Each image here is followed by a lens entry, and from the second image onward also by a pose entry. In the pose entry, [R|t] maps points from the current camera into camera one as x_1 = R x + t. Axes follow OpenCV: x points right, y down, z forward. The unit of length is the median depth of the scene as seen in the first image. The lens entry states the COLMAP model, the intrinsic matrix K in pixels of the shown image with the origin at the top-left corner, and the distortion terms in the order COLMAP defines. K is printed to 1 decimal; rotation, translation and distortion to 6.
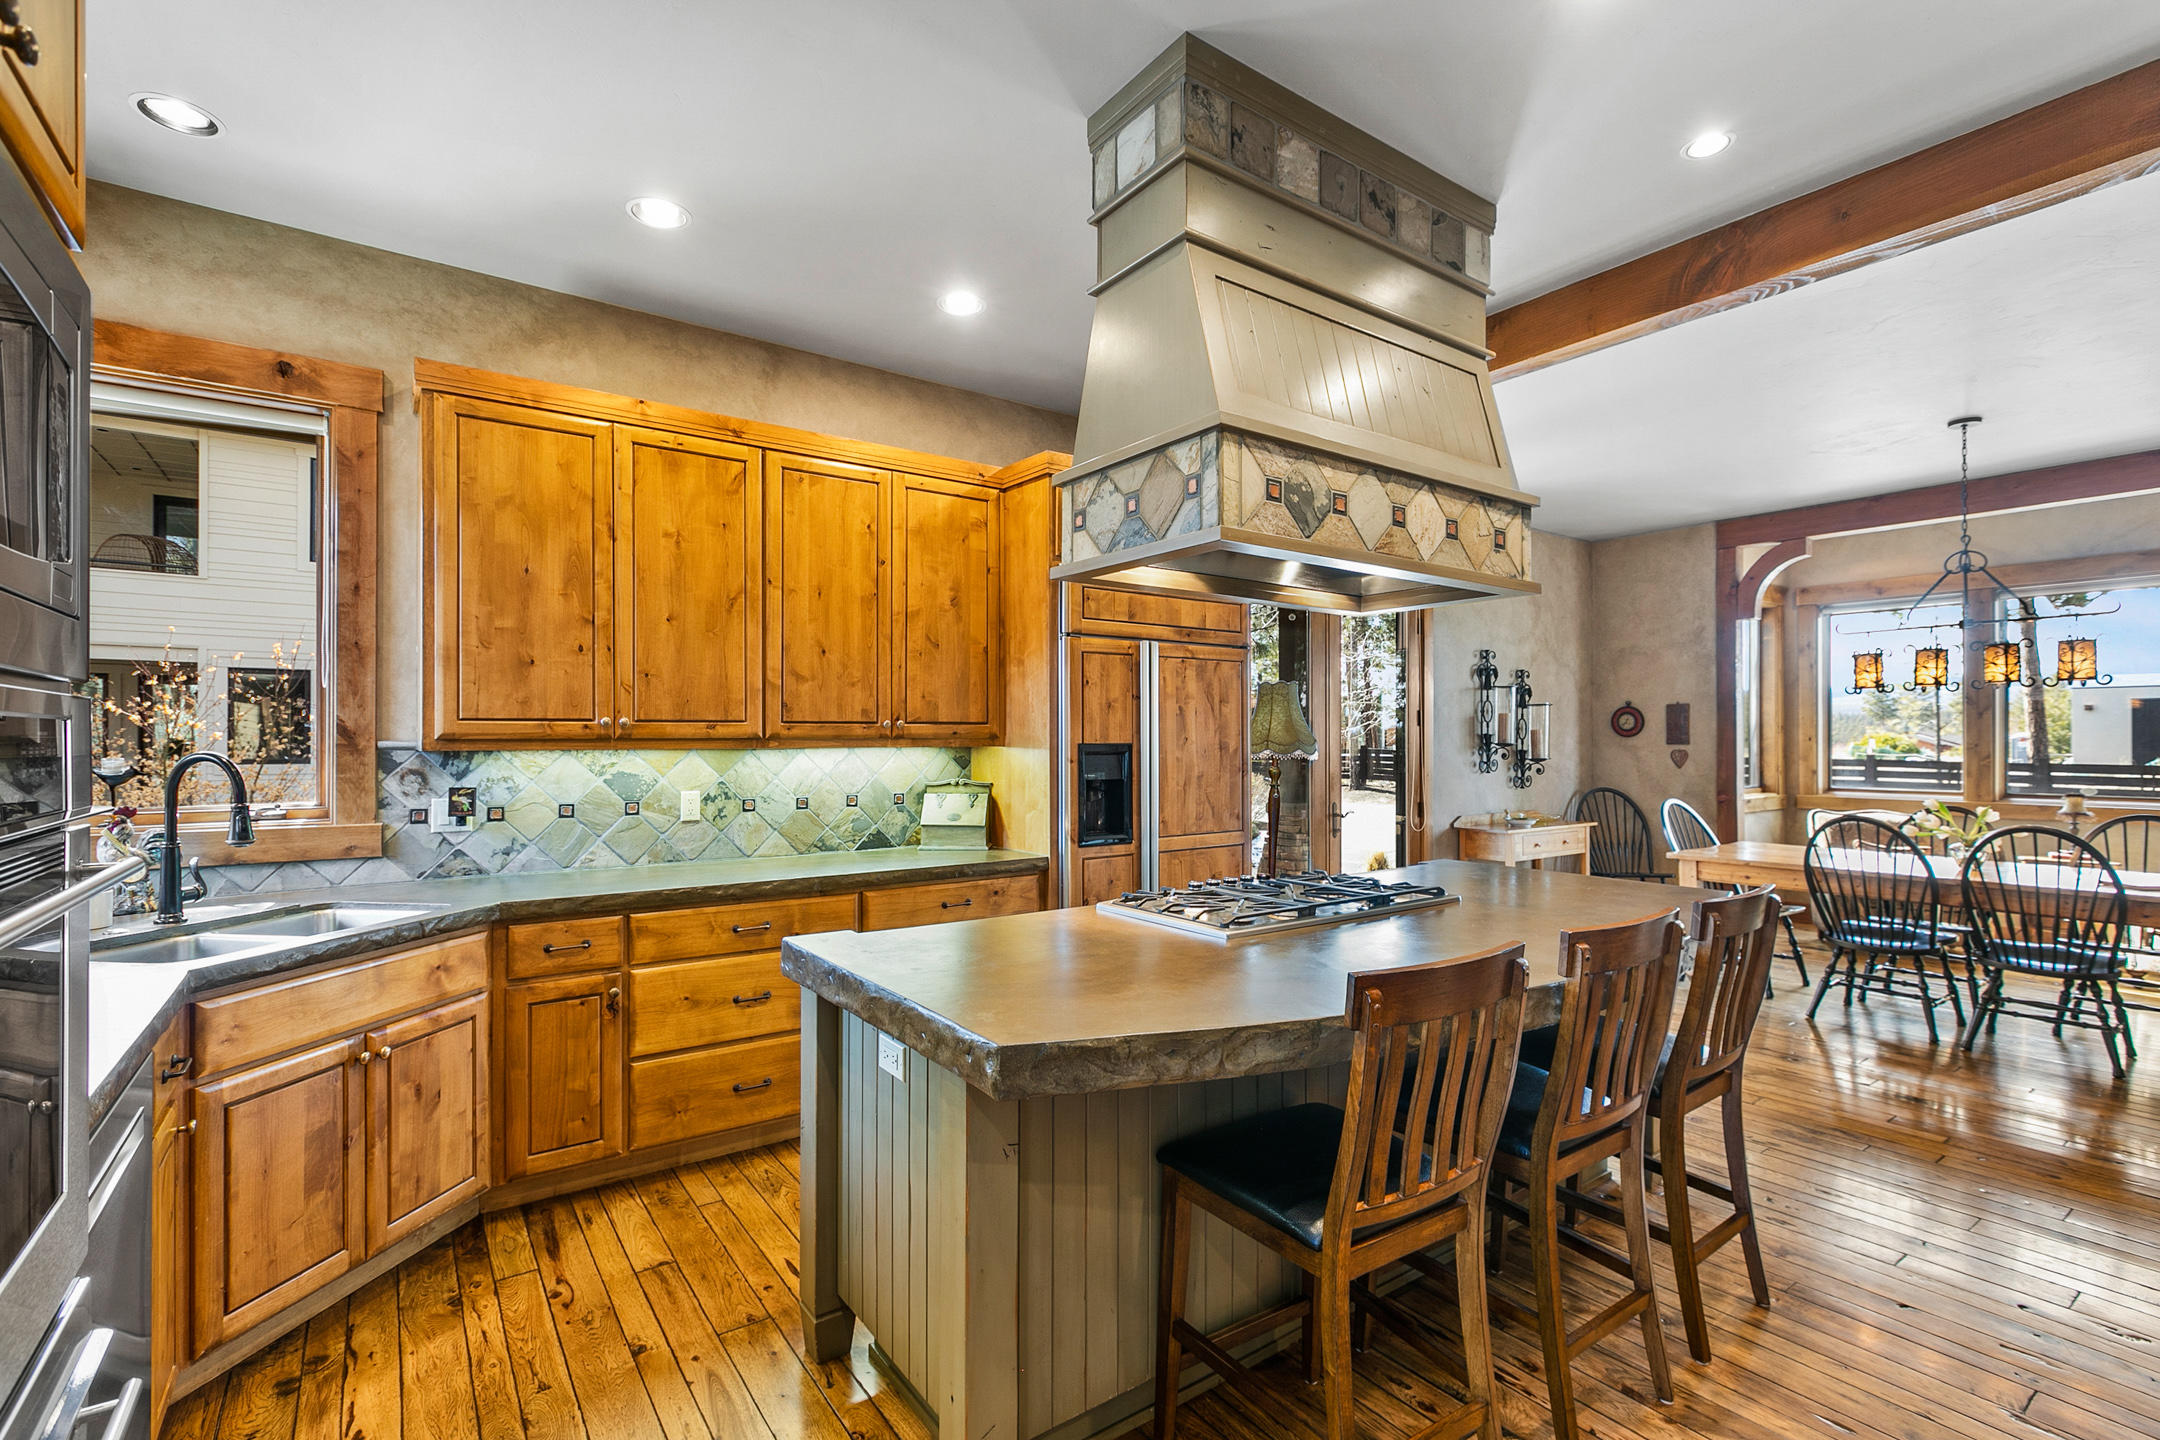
lens RADIAL K [[962.4, 0, 1056.1], [0, 962.4, 744.9], [0, 0, 1]] dist [-0.000314, 0.000318]
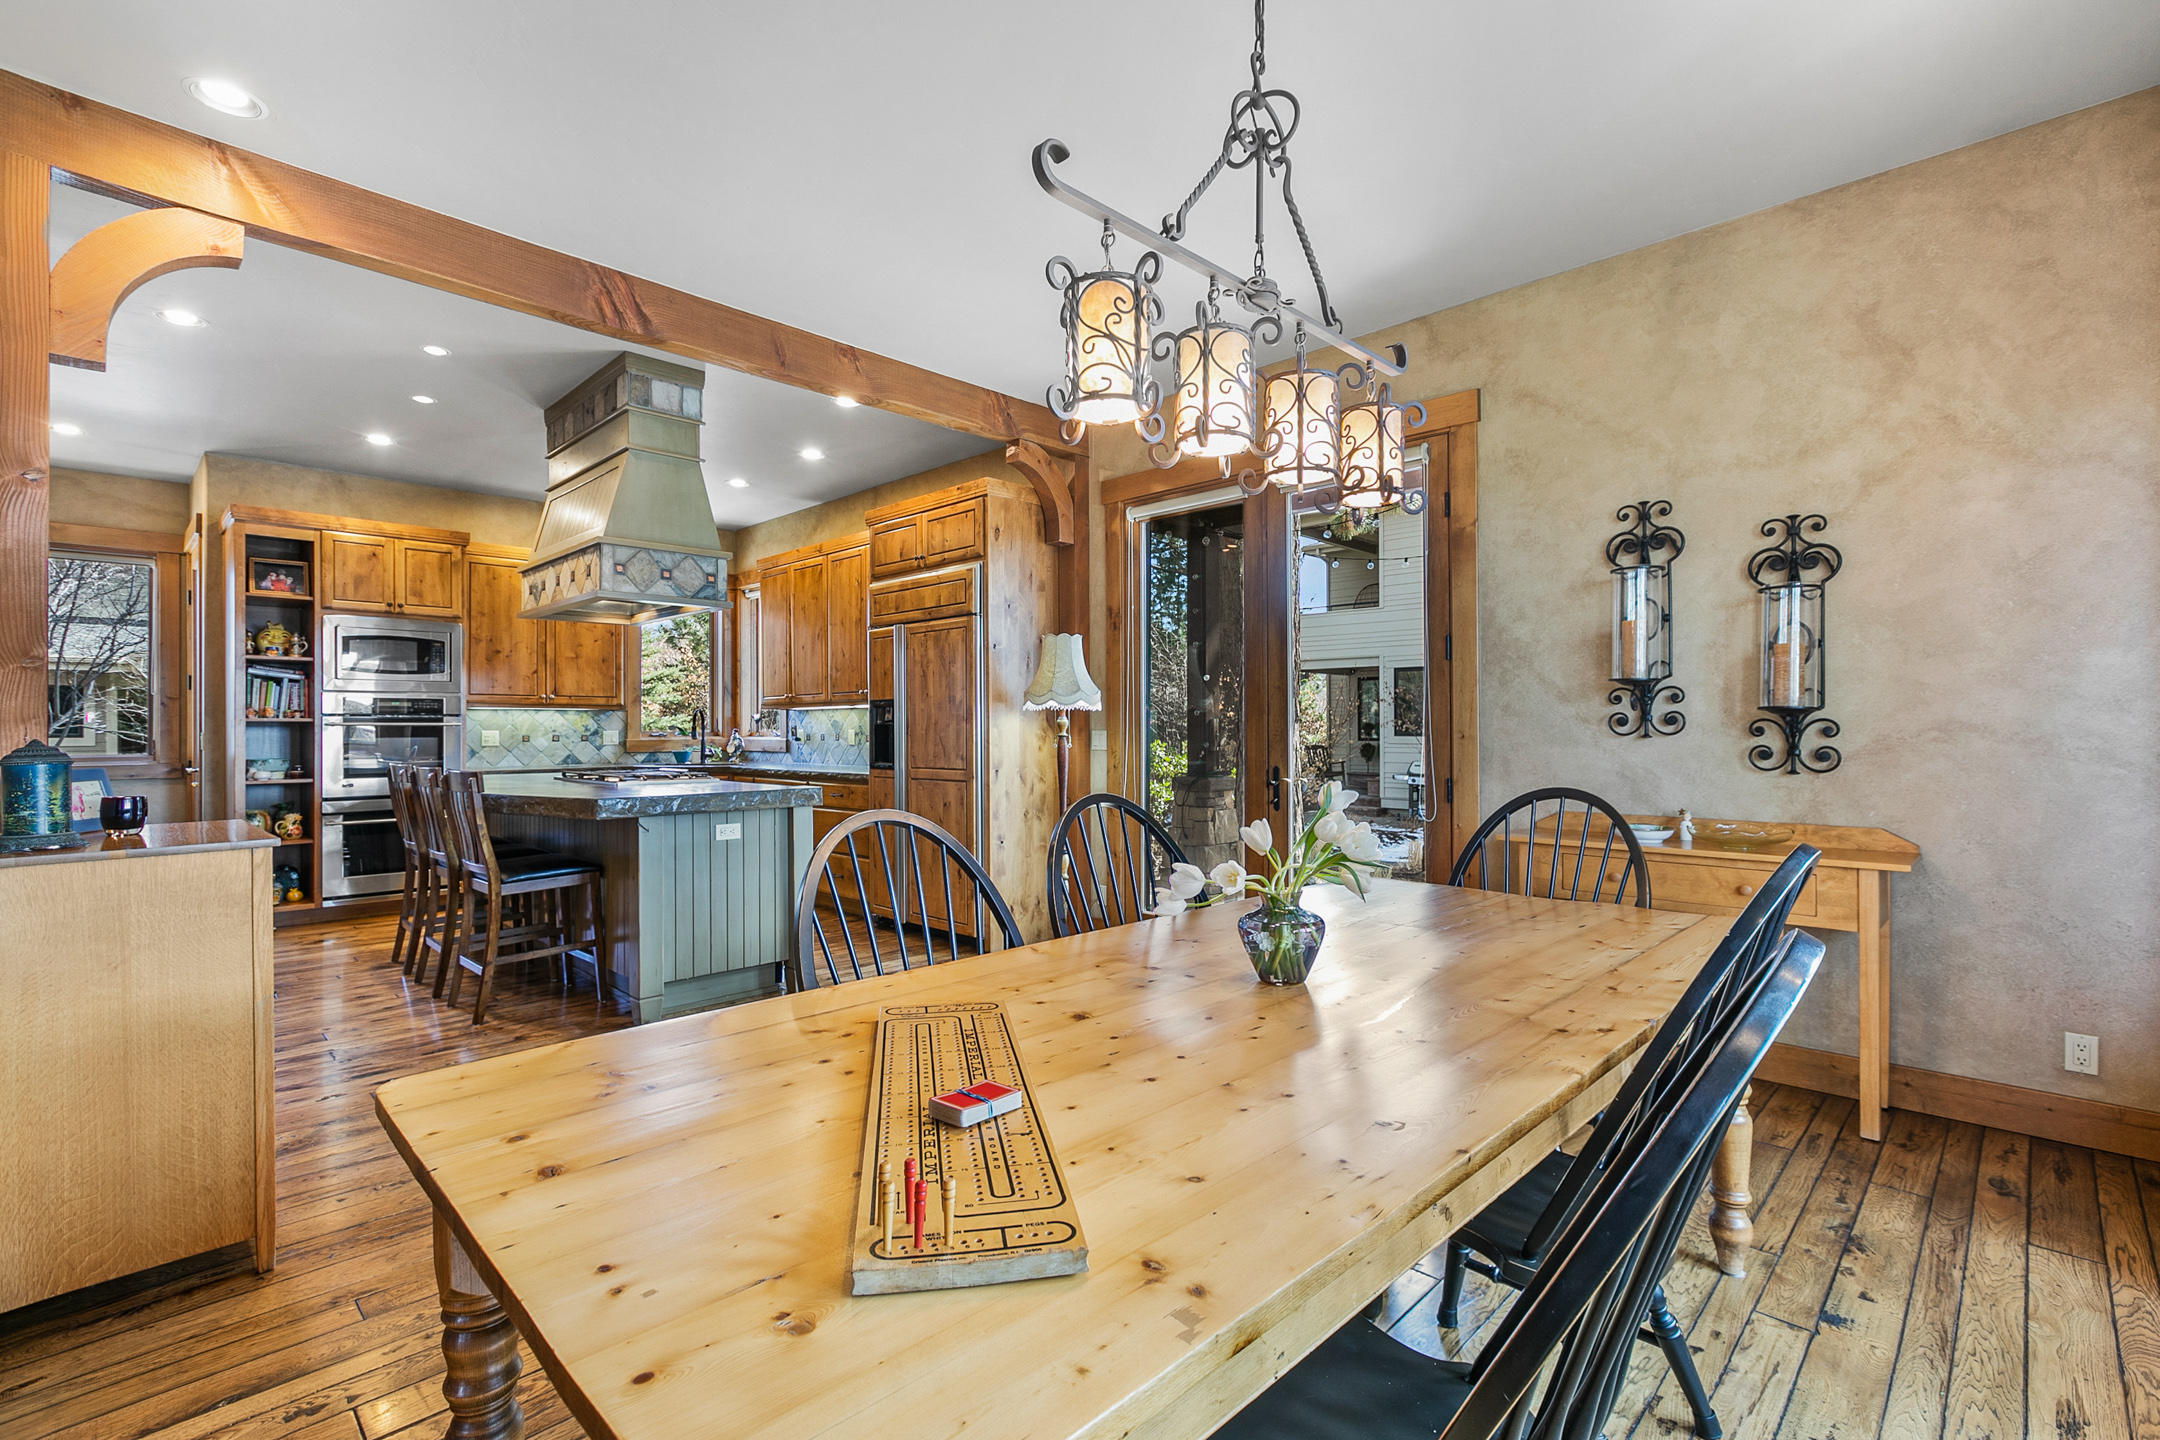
lens RADIAL K [[962.4, 0, 1059.6], [0, 962.4, 729.1], [0, 0, 1]] dist [-0.000314, 0.000318]
pose [[0.180578, 0.001141, -0.983560, 1.829412], [-0.001040, 0.999999, 0.000969, 0.049711], [0.983560, 0.000848, 0.180579, 1.191107]]
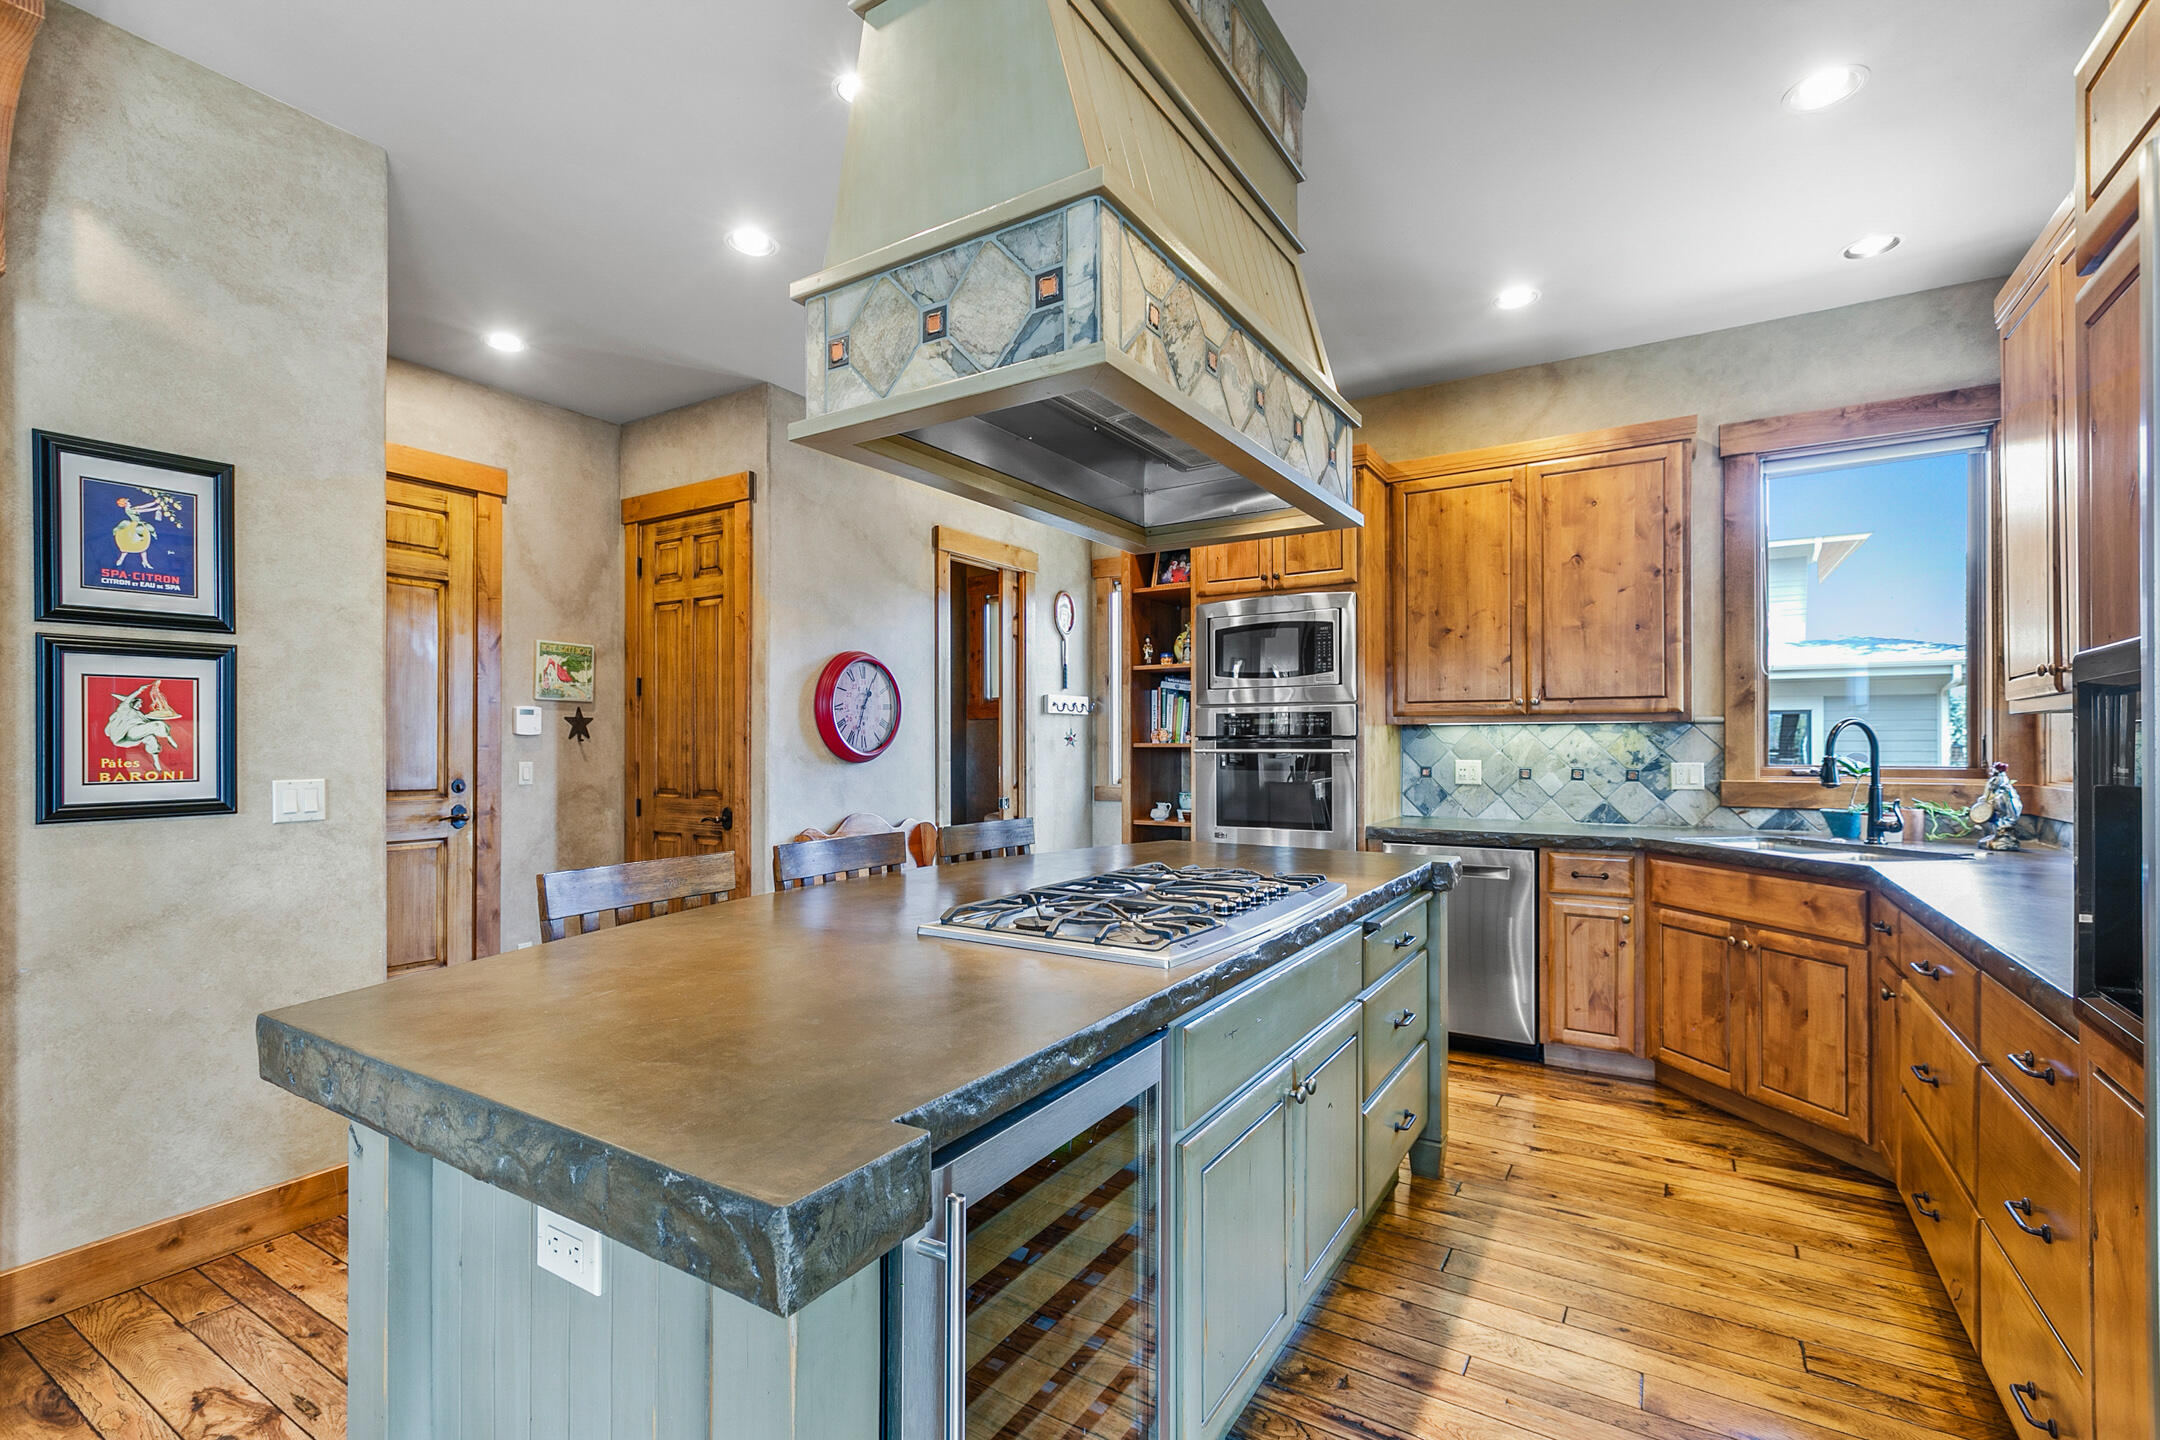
lens RADIAL K [[962.4, 0, 1080.7], [0, 962.4, 740.5], [0, 0, 1]] dist [-0.000314, 0.000318]
pose [[-0.913327, 0.000353, -0.407227, 0.487573], [-0.000358, 0.999999, 0.001670, 0.027489], [0.407227, 0.001670, -0.913325, 1.334085]]
